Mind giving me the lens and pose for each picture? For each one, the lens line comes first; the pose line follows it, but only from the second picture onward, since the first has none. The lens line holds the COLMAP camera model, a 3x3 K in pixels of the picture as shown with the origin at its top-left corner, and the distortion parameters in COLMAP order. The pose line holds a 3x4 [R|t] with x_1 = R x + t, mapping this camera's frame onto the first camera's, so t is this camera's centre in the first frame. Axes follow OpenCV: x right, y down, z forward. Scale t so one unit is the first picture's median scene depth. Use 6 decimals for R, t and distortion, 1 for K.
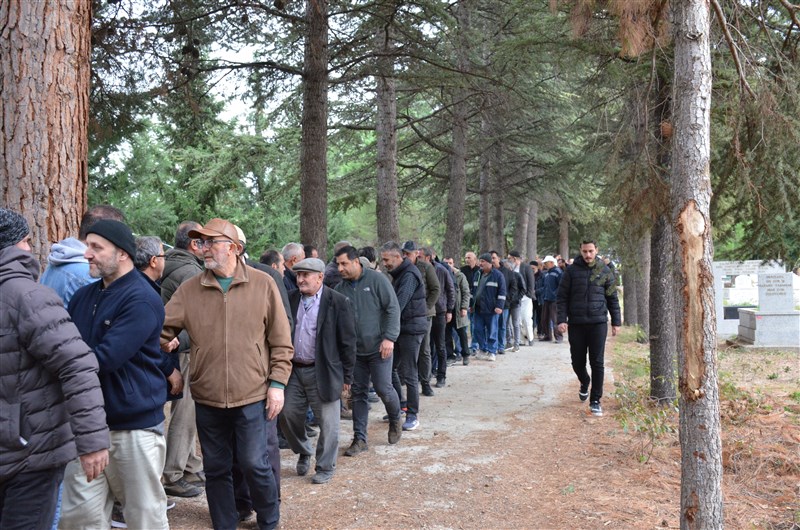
lens RADIAL K [[849.2, 0, 400.0], [0, 849.2, 265.0], [0, 0, 1]] dist [-0.013461, 0.254153]
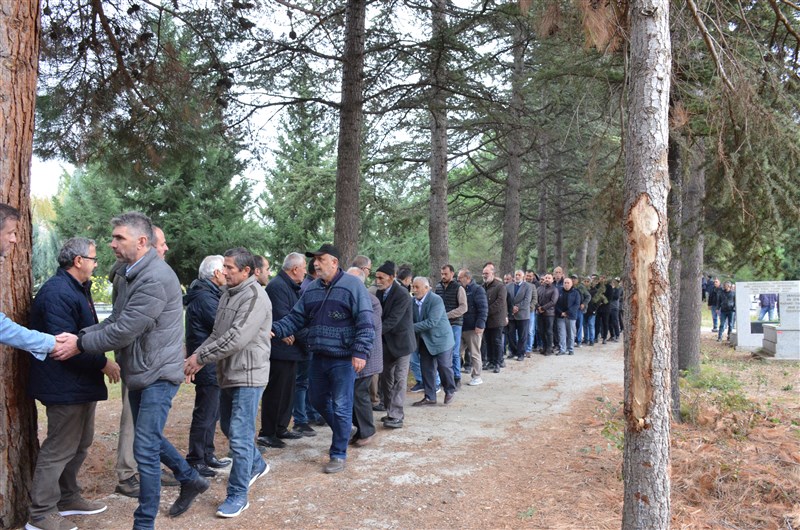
lens RADIAL K [[667.8, 0, 400.0], [0, 667.8, 265.0], [0, 0, 1]] dist [-0.126400, 0.143267]
pose [[0.988507, 0.010505, -0.150808, 0.209517], [-0.014843, 0.999507, -0.027672, 0.017908], [0.150443, 0.029592, 0.988176, 0.328279]]
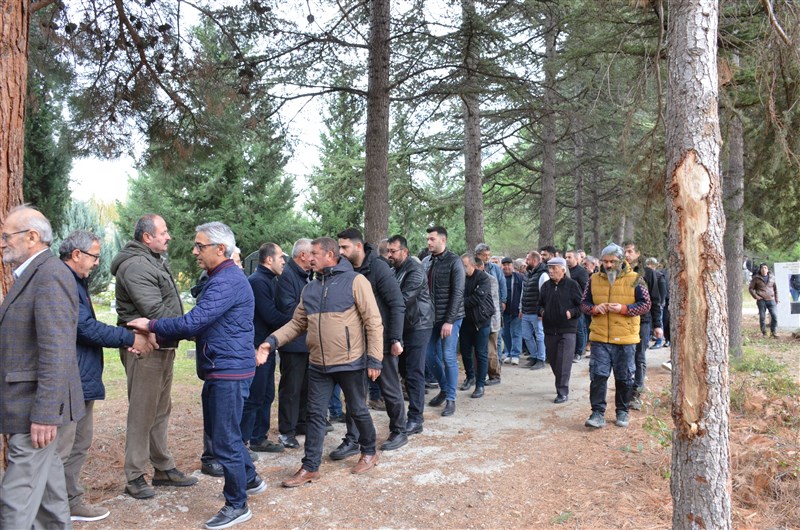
lens RADIAL K [[625.5, 0, 400.0], [0, 625.5, 265.0], [0, 0, 1]] dist [-0.153926, 0.119817]
pose [[0.974489, -0.011058, -0.224164, 0.228073], [0.008213, 0.999874, -0.013619, 0.024827], [0.224286, 0.011430, 0.974456, 0.476459]]
